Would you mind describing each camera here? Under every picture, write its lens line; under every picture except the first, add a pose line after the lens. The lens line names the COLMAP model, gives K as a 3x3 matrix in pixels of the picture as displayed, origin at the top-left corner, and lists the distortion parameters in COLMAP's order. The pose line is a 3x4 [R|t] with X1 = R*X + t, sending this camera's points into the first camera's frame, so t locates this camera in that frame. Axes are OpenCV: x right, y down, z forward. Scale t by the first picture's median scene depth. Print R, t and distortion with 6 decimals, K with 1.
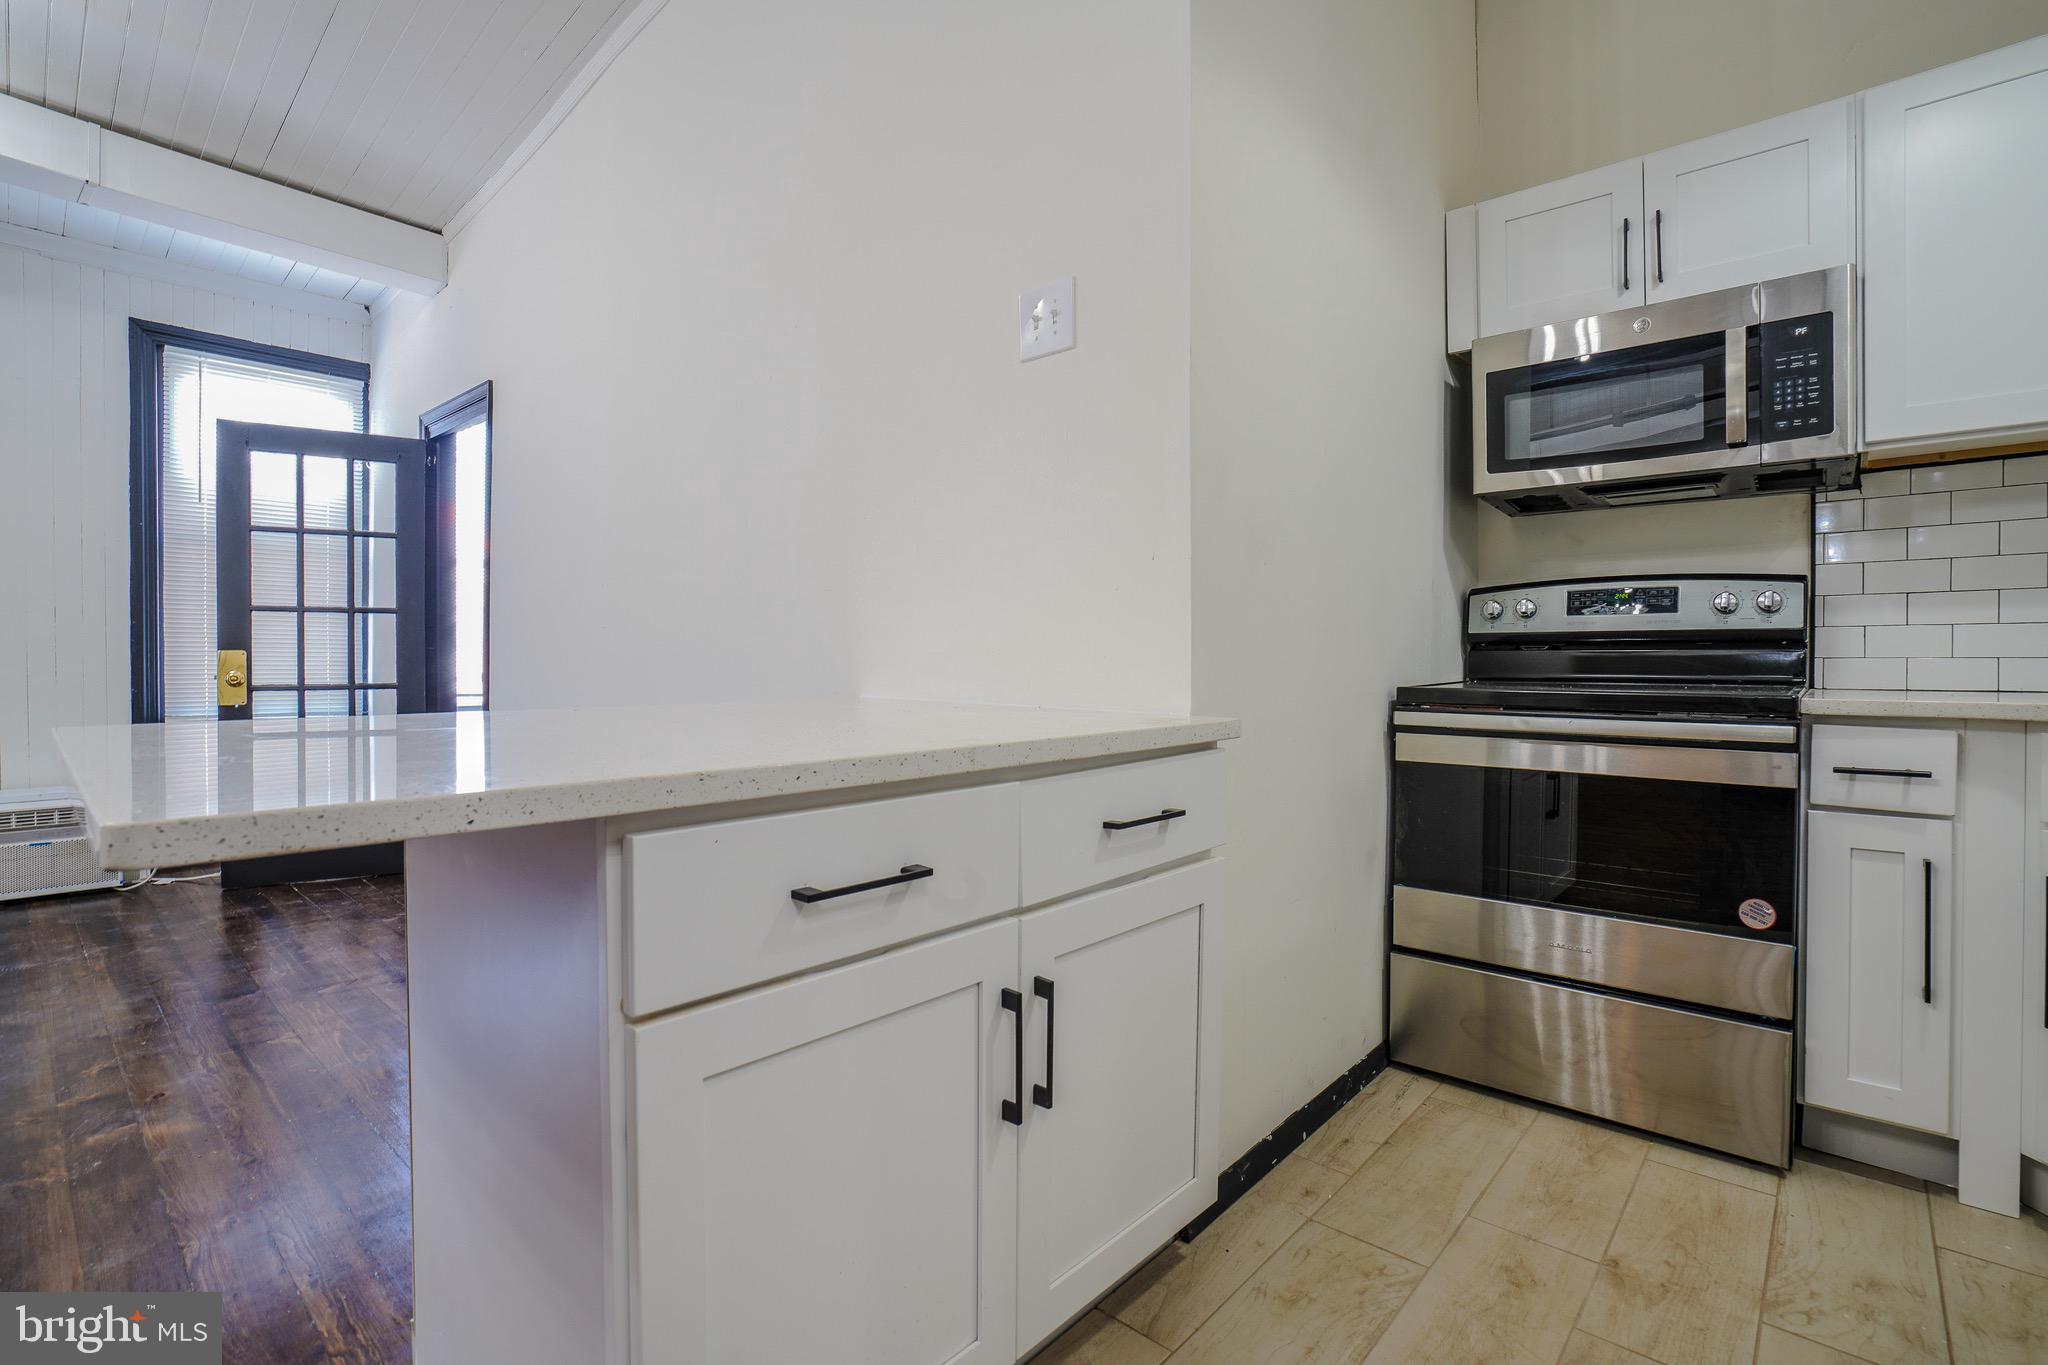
lens RADIAL K [[951.3, 0, 1029.7], [0, 951.3, 675.7], [0, 0, 1]] dist [-0.054027, 0.021123]
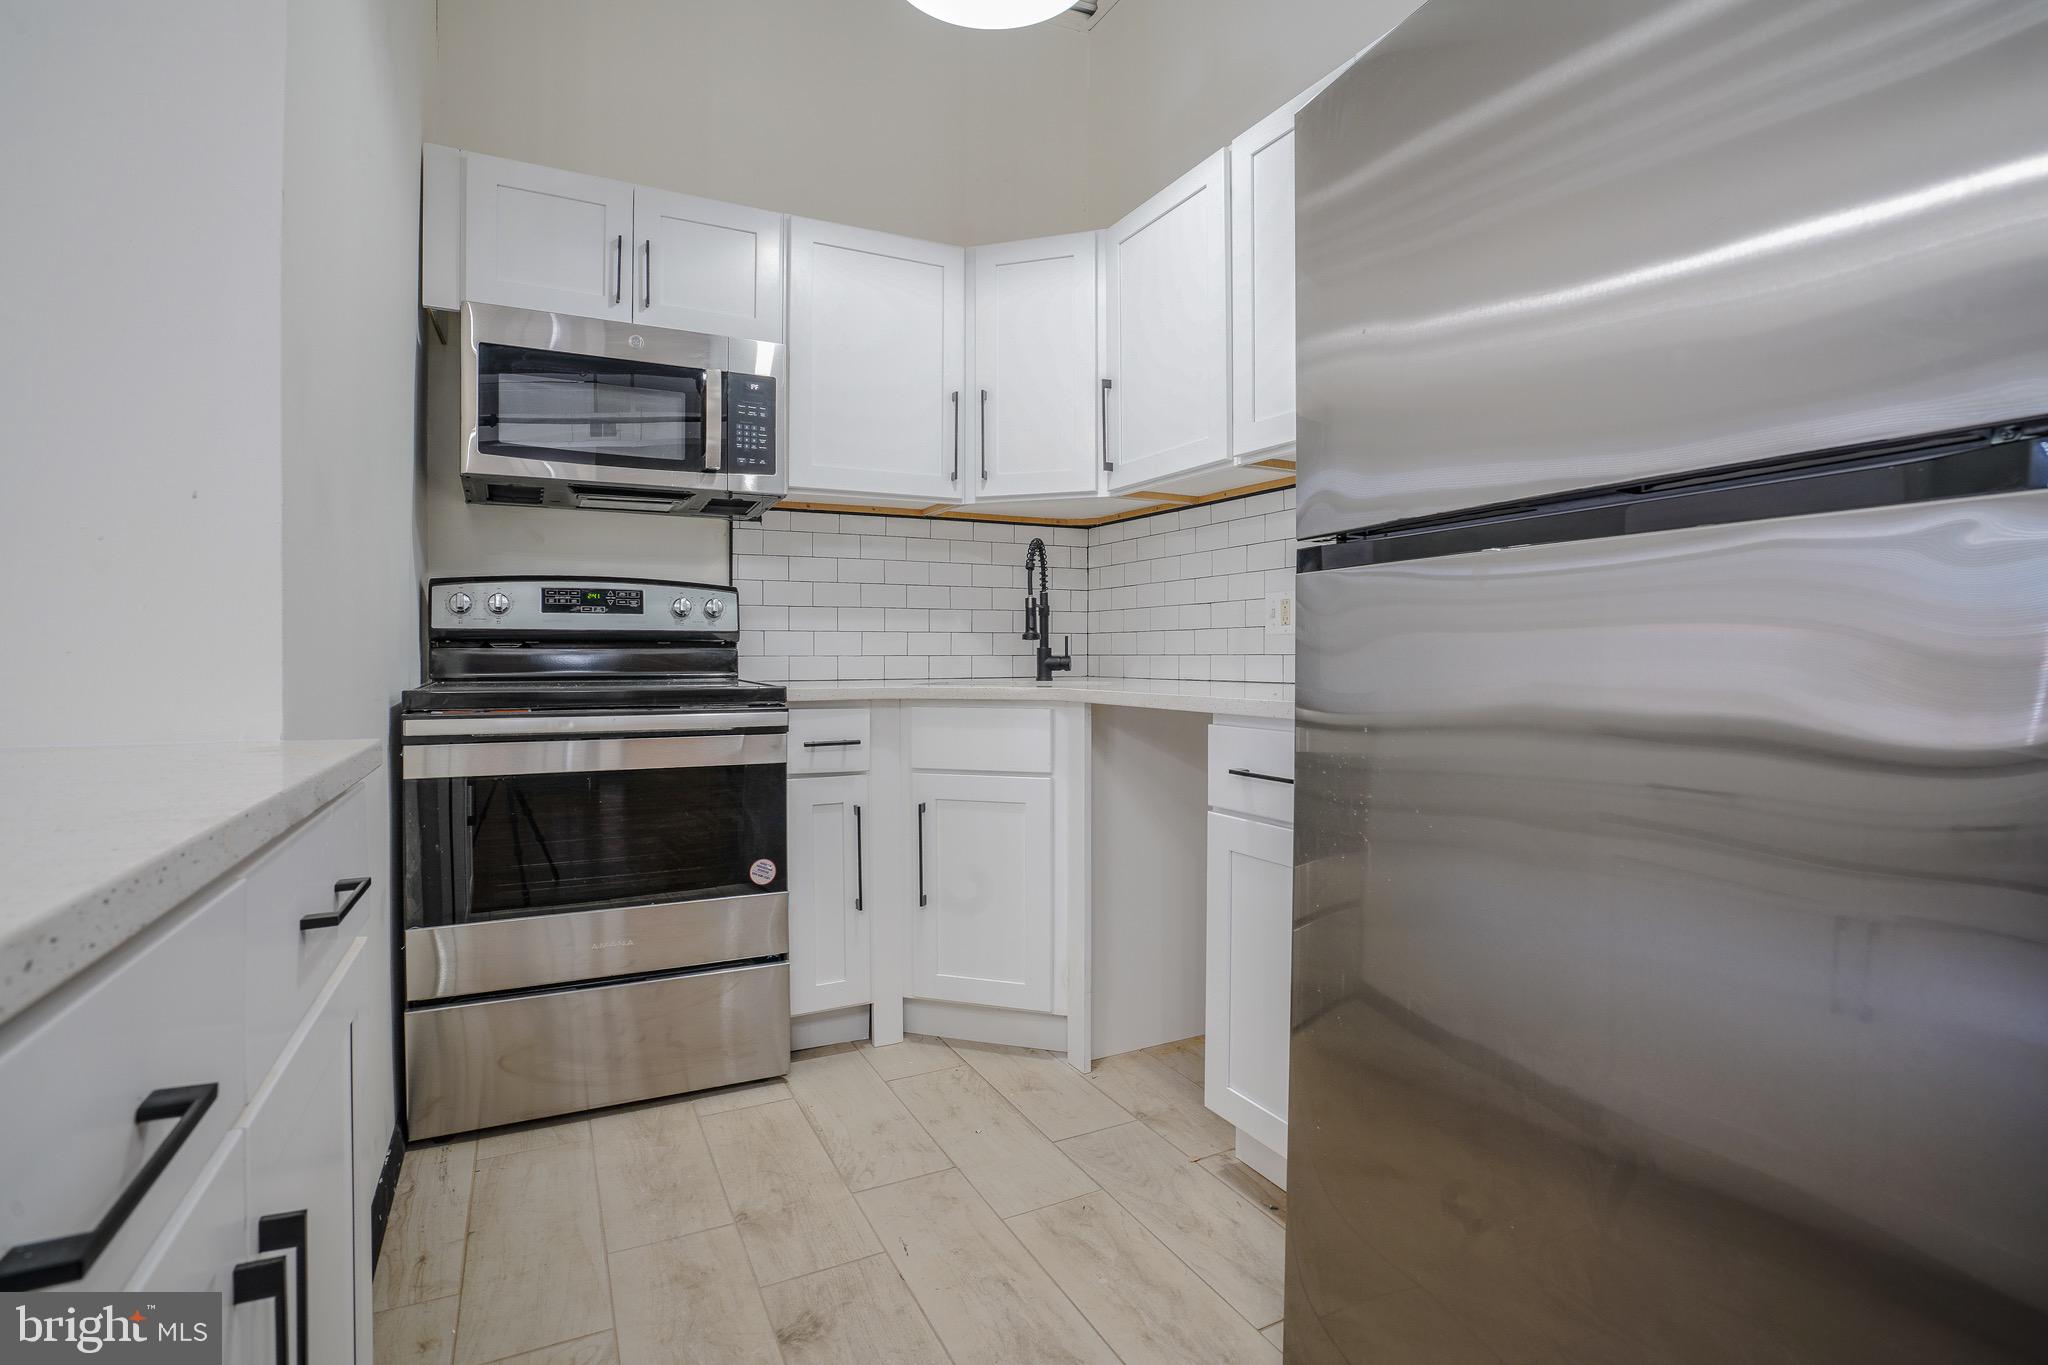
lens RADIAL K [[951.3, 0, 1017.4], [0, 951.3, 671.3], [0, 0, 1]] dist [-0.054027, 0.021123]
pose [[0.371406, -0.013143, 0.928378, -0.191410], [0.016867, 0.999830, 0.007407, -0.002253], [-0.928318, 0.012908, 0.371564, 0.218795]]
